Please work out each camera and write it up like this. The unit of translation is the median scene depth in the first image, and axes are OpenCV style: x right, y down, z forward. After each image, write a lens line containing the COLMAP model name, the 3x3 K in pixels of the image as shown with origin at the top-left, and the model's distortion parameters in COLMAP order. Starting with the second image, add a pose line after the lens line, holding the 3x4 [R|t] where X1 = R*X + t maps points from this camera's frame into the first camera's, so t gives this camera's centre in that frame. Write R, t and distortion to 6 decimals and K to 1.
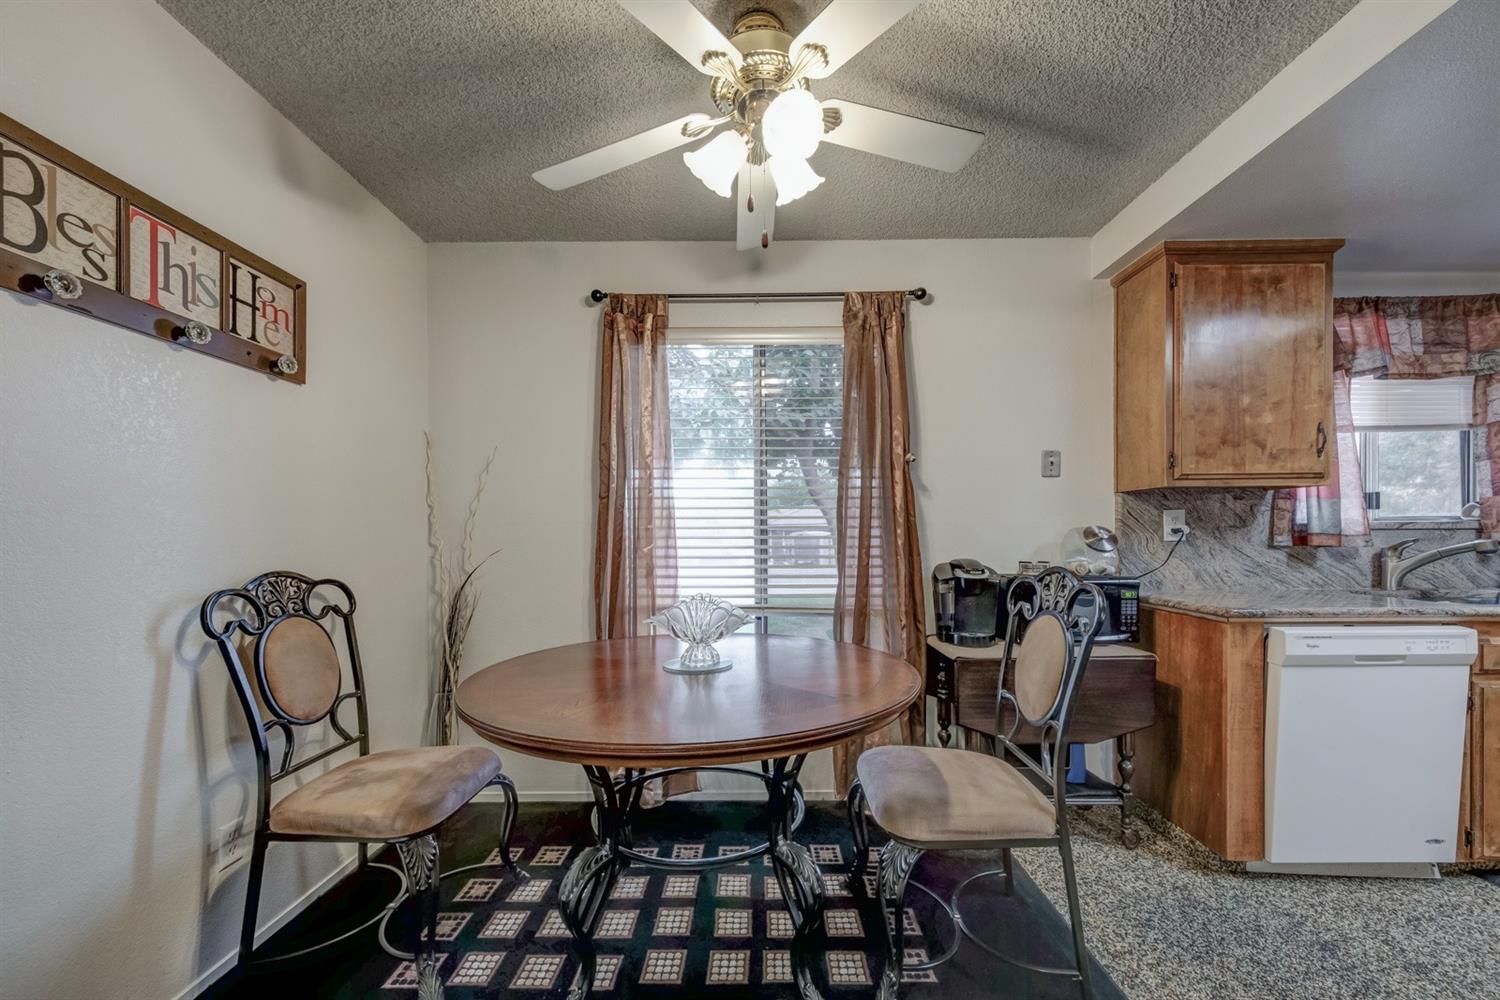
lens RADIAL K [[584.2, 0, 757.2], [0, 584.2, 539.6], [0, 0, 1]] dist [0.009436, -0.000488]
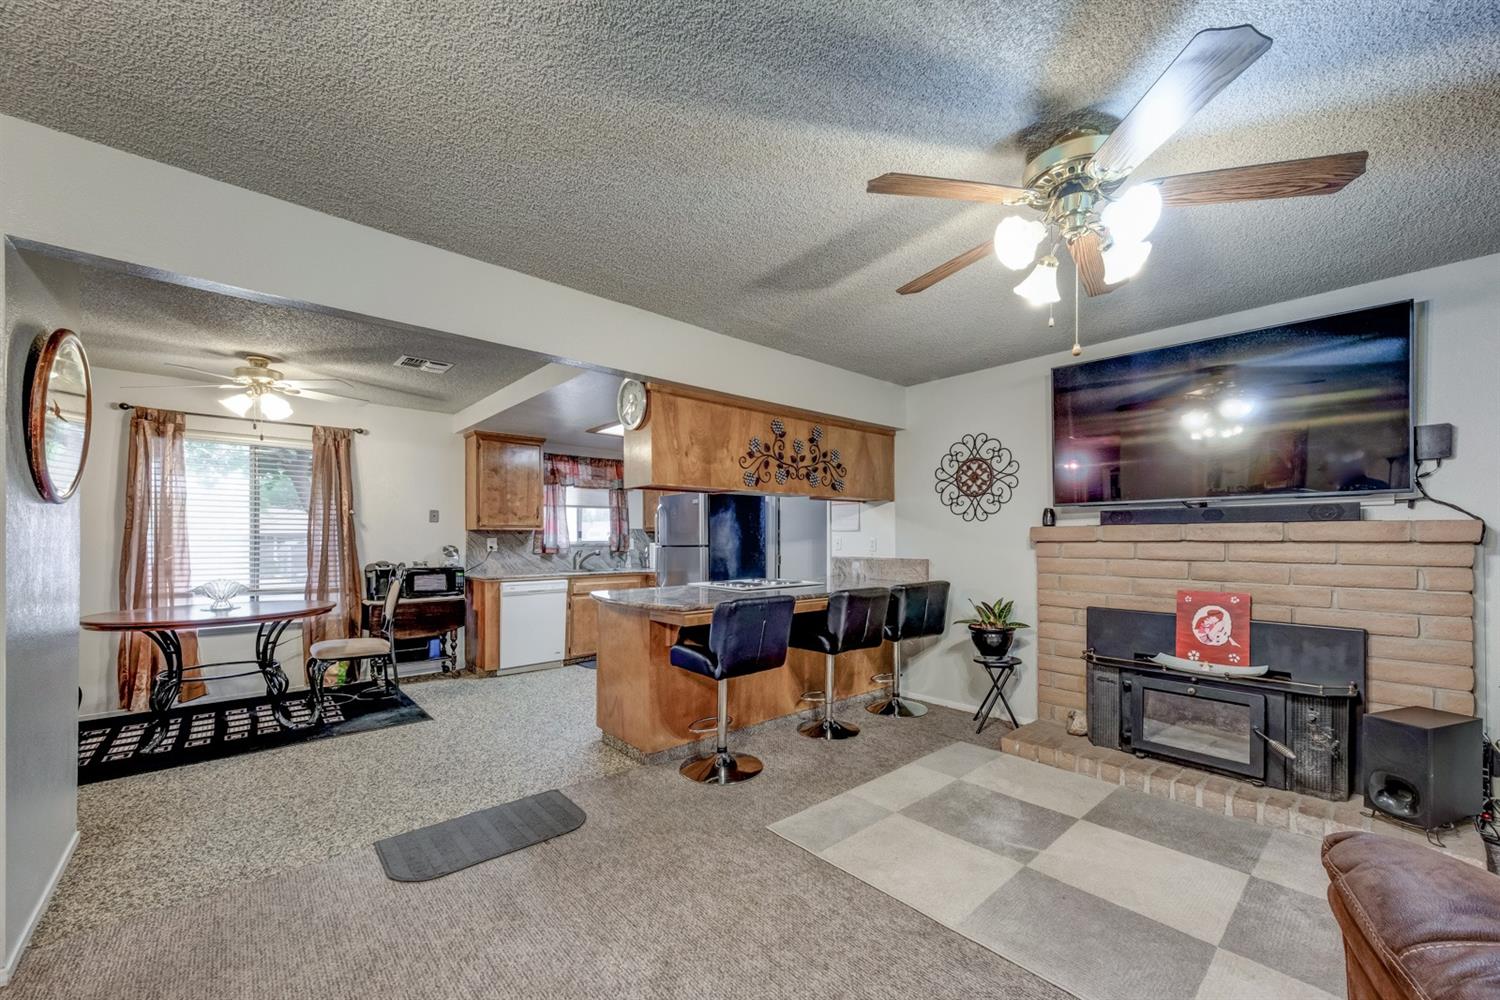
lens RADIAL K [[584.2, 0, 757.0], [0, 584.2, 538.6], [0, 0, 1]] dist [0.009436, -0.000488]
pose [[0.746883, 0.005820, 0.664930, -0.045982], [0.001423, 0.999945, -0.010350, -0.023546], [-0.664954, 0.008677, 0.746834, -1.457612]]
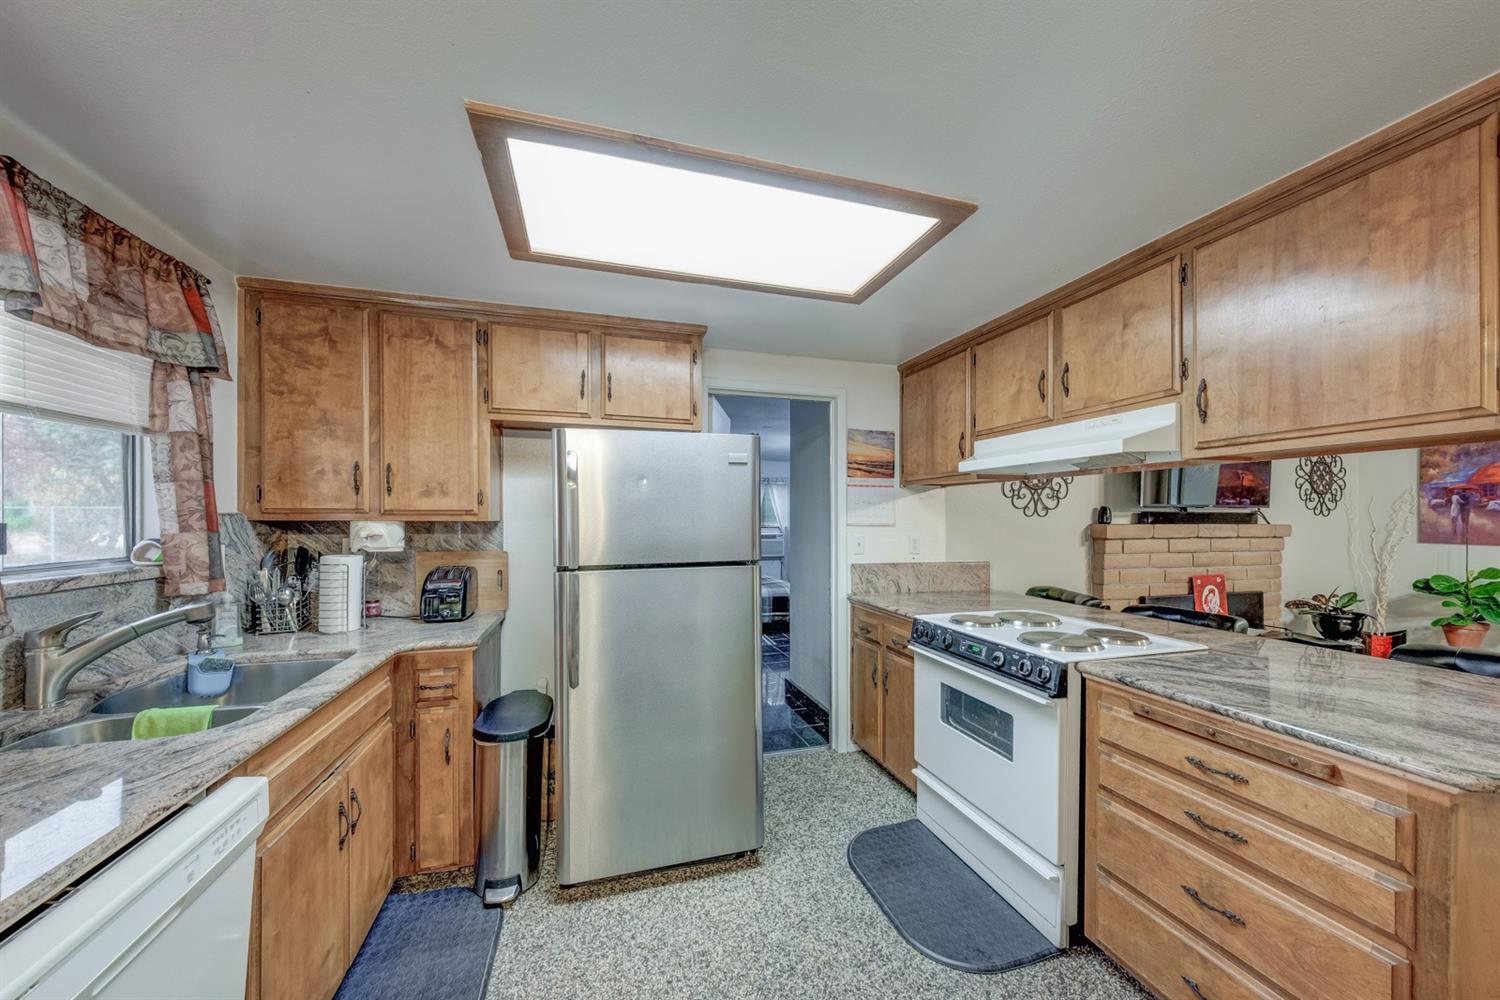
lens RADIAL K [[537.5, 0, 750.1], [0, 537.5, 520.7], [0, 0, 1]] dist [-0.003102, 0.000945]
pose [[-0.287043, 0.002722, 0.957914, 0.410926], [0.006447, 0.999979, -0.000909, -0.083718], [-0.957896, 0.005914, -0.287055, 0.518965]]
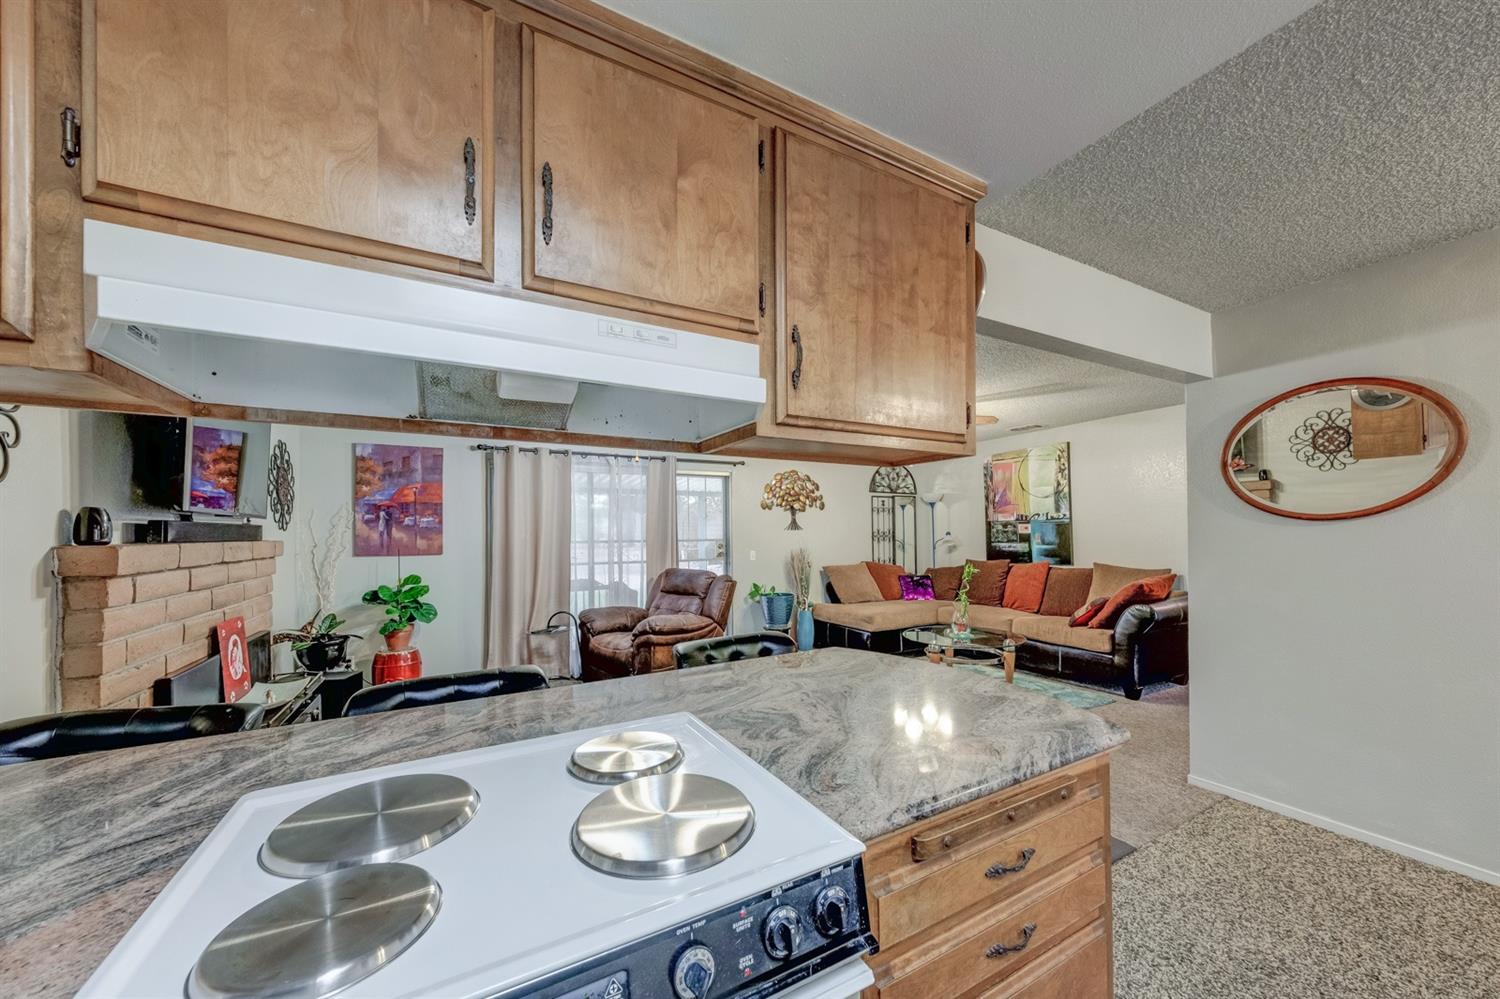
lens RADIAL K [[537.5, 0, 758.3], [0, 537.5, 529.3], [0, 0, 1]] dist [-0.003102, 0.000945]
pose [[-0.872052, 0.013936, -0.489215, 1.129820], [0.012934, 0.999902, 0.005428, -0.083049], [0.489242, -0.001594, -0.872147, 0.182813]]
